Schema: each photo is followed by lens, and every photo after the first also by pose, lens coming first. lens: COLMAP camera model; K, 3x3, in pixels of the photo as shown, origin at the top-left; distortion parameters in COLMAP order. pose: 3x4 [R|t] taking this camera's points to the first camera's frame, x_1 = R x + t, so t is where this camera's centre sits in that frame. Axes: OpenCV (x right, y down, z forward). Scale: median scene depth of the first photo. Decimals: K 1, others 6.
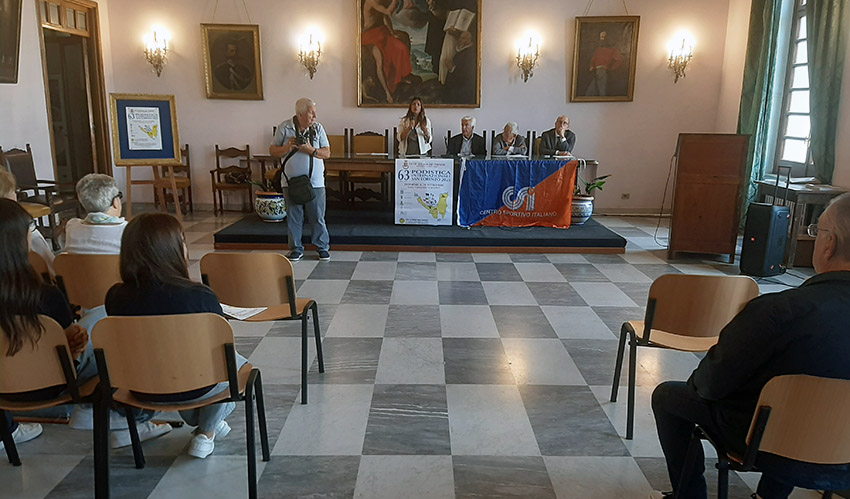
lens RADIAL K [[662.1, 0, 414.6], [0, 662.1, 281.9], [0, 0, 1]] dist [0.050808, -0.099420]
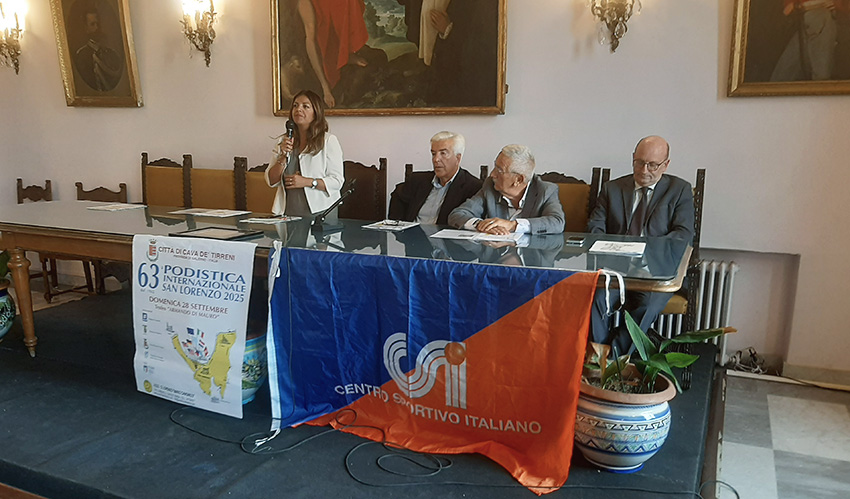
lens RADIAL K [[662.1, 0, 423.4], [0, 662.1, 301.1], [0, 0, 1]] dist [0.050808, -0.099420]
pose [[0.917664, 0.092819, -0.386364, 0.239272], [-0.098245, 0.995146, 0.005727, -0.136729], [0.385020, 0.032703, 0.922329, 0.581407]]
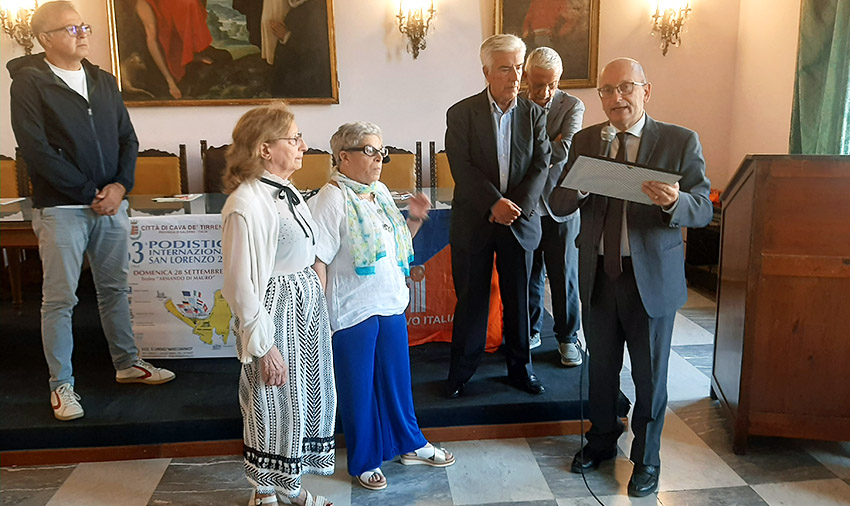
lens RADIAL K [[636.6, 0, 419.3], [0, 636.6, 240.8], [0, 0, 1]] dist [0.033765, -0.060122]
pose [[0.994943, -0.042876, 0.090825, 0.114795], [0.047799, 0.997464, -0.052738, -0.114179], [-0.088333, 0.056813, 0.994469, 0.462472]]
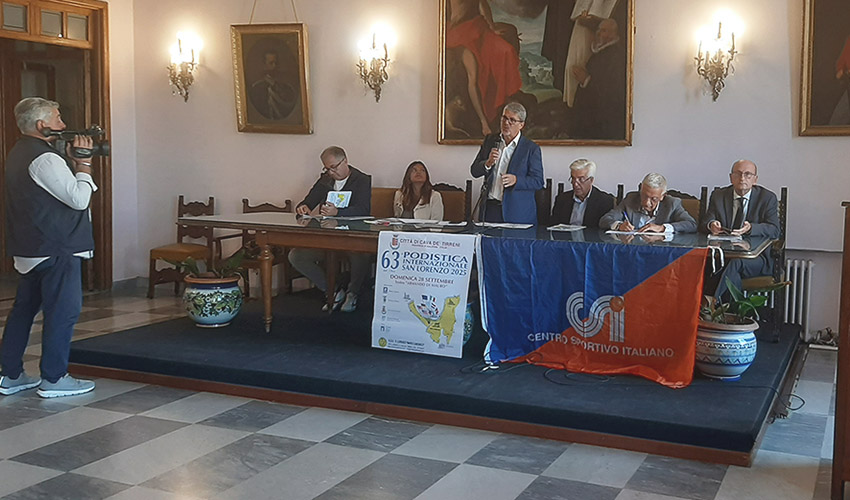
lens RADIAL K [[829.8, 0, 550.5], [0, 829.8, 250.8], [0, 0, 1]] dist [0.037842, 0.000000]
pose [[0.941166, 0.044012, -0.335067, 0.282030], [-0.091956, 0.987425, -0.128594, -0.076736], [0.325194, 0.151840, 0.933378, 0.332311]]
